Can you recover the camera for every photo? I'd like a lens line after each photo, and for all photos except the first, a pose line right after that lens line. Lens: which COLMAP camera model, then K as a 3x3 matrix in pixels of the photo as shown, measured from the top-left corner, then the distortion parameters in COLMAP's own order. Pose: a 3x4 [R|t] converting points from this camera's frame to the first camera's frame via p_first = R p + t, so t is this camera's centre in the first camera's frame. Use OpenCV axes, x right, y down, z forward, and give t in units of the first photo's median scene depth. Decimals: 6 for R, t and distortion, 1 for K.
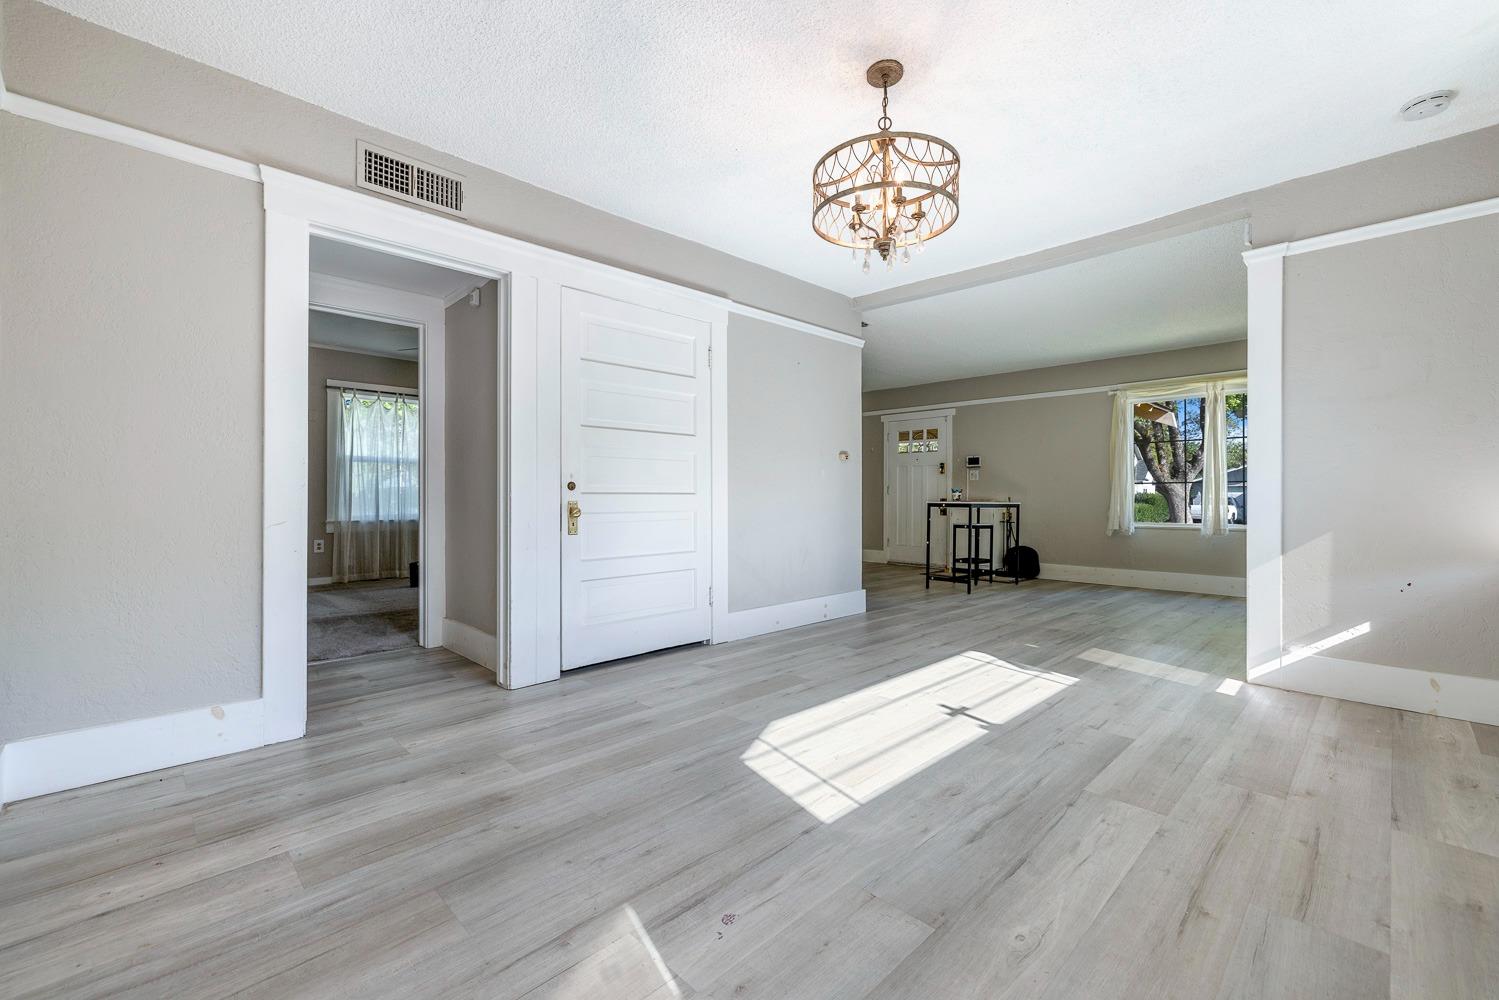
lens RADIAL K [[630.3, 0, 751.5], [0, 630.3, 495.0], [0, 0, 1]] dist [0.001113, -0.000095]
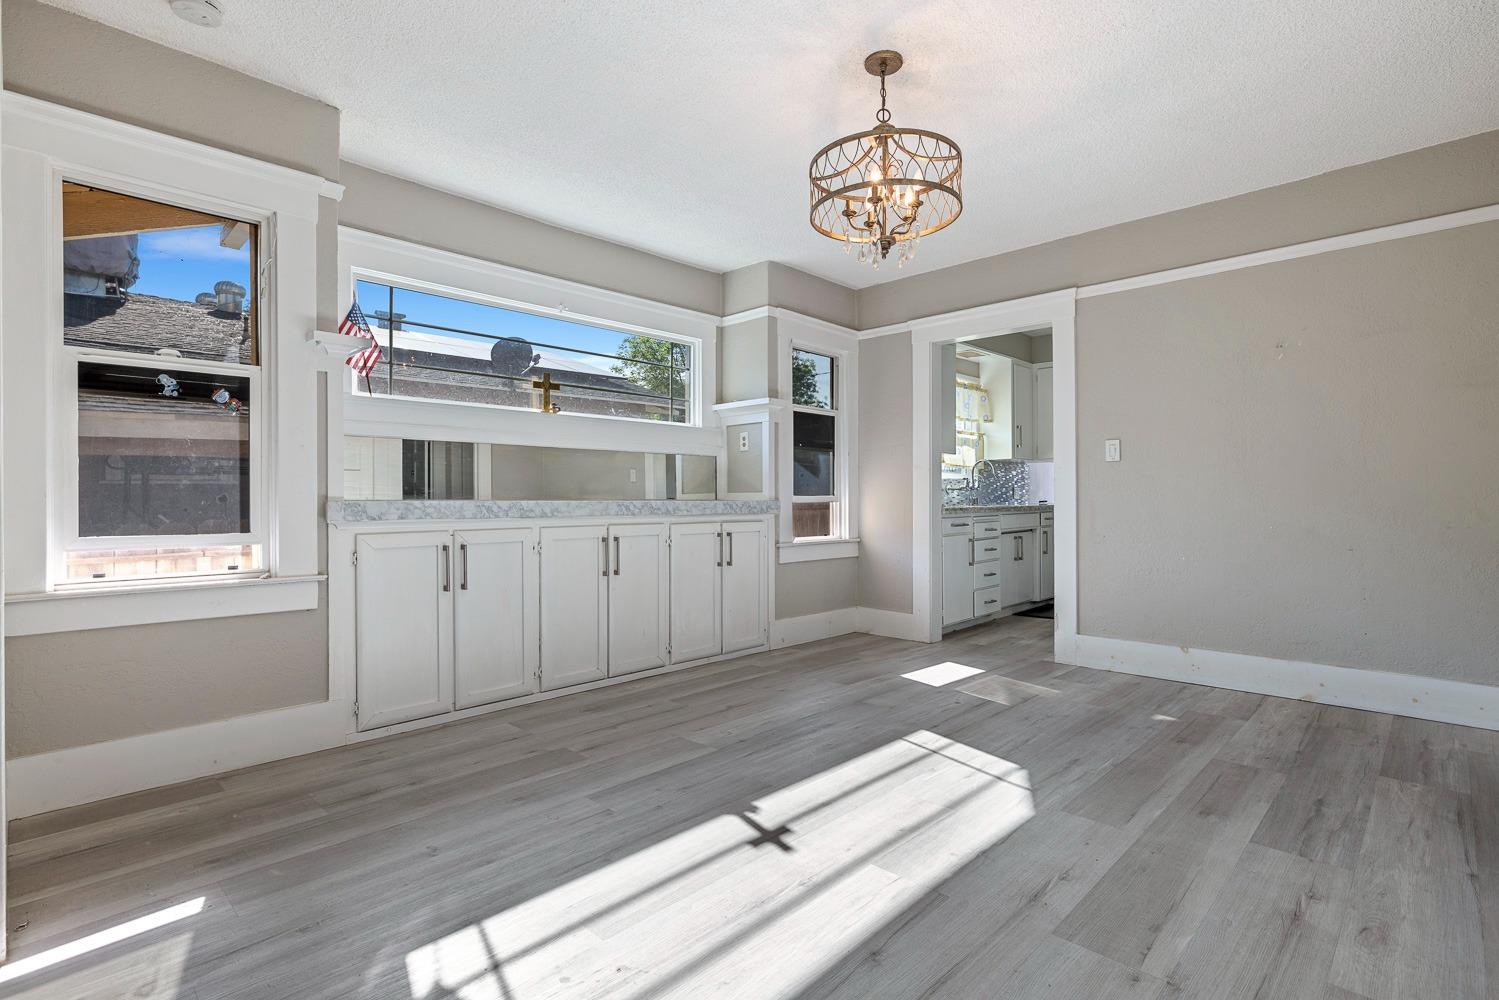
lens RADIAL K [[730.0, 0, 755.6], [0, 730.0, 506.8], [0, 0, 1]] dist [-0.006163, -0.001921]
pose [[-0.999459, 0.000589, -0.032873, 0.435082], [0.000388, 0.999981, 0.006106, -0.001106], [0.032876, 0.006090, -0.999441, 2.066869]]
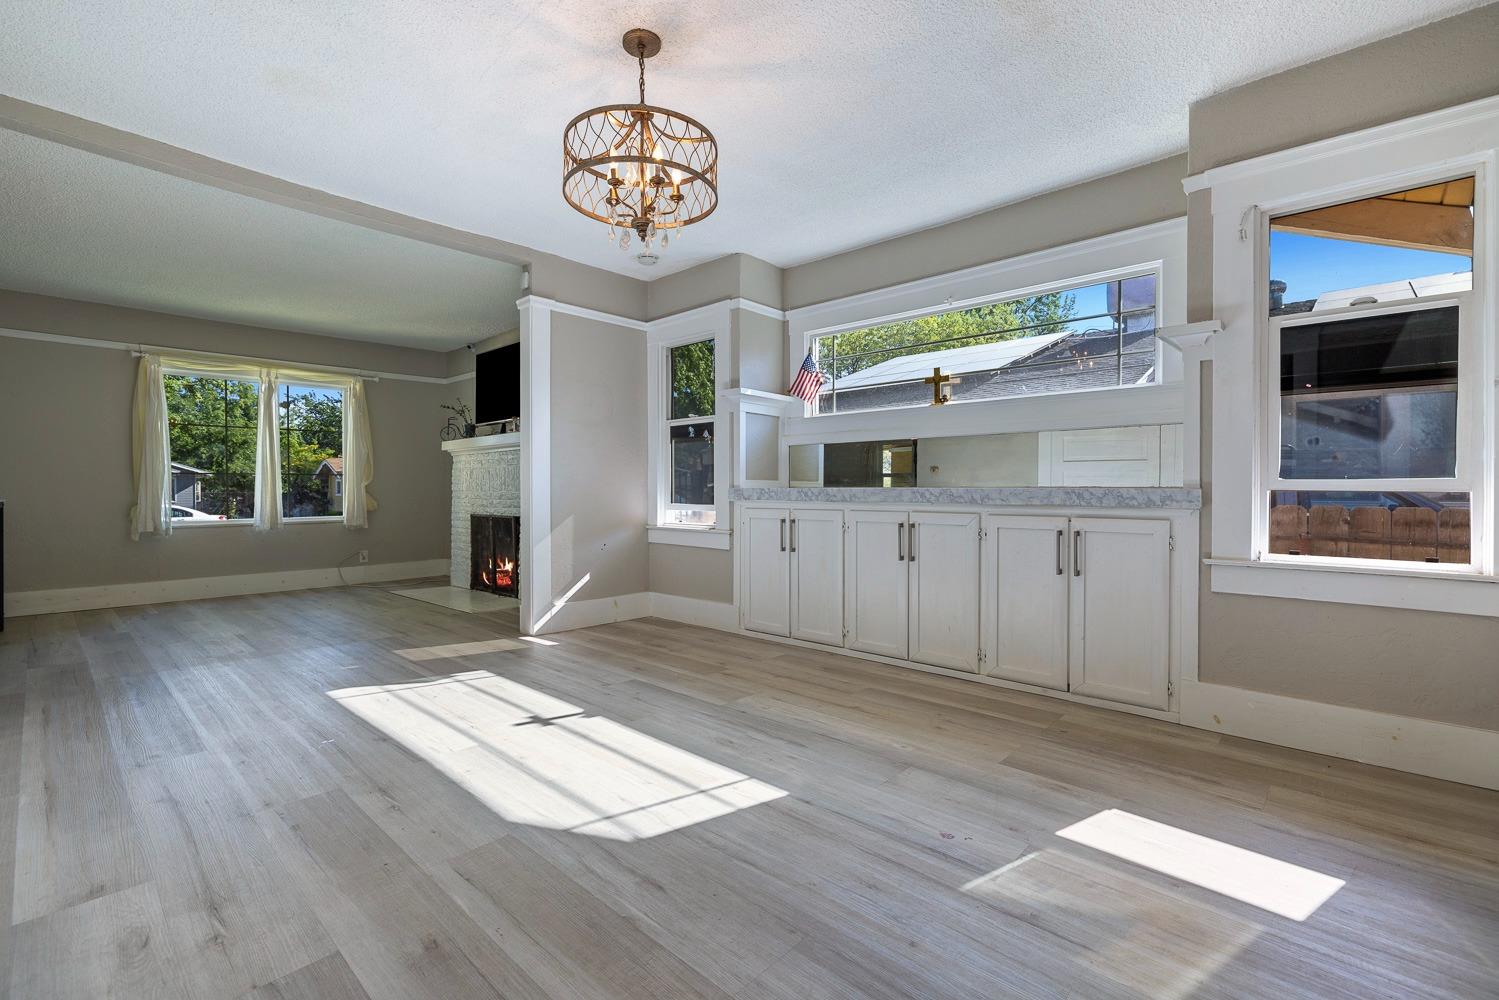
lens RADIAL K [[665.0, 0, 742.5], [0, 665.0, 499.0], [0, 0, 1]] dist [-0.008361, 0.001827]
pose [[-0.041885, -0.016526, 0.998986, -0.785944], [-0.002510, 0.999862, 0.016435, -0.003206], [-0.999119, -0.001819, -0.041921, 0.878407]]
